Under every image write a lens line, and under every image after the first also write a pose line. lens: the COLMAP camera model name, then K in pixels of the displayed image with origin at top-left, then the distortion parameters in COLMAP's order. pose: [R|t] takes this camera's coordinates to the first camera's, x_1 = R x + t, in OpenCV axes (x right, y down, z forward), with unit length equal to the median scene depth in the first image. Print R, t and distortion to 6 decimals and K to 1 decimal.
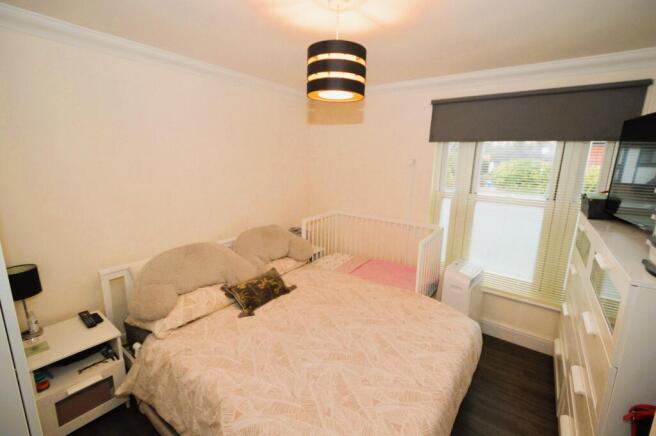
lens RADIAL K [[284.0, 0, 328.0], [0, 284.0, 218.0], [0, 0, 1]] dist [-0.000525, 0.000040]
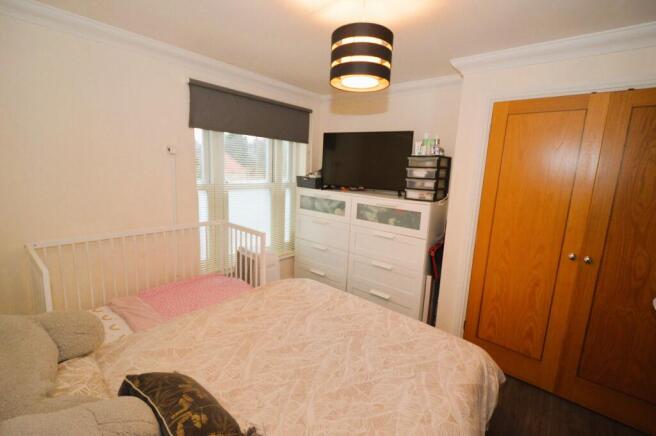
lens RADIAL K [[297.4, 0, 328.0], [0, 297.4, 206.9], [0, 0, 1]] dist [0.034100, 0.000047]
pose [[0.064518, -0.167122, 0.983823, -0.659372], [0.158009, 0.975151, 0.155287, -0.129055], [-0.985328, 0.145435, 0.089322, 0.643301]]
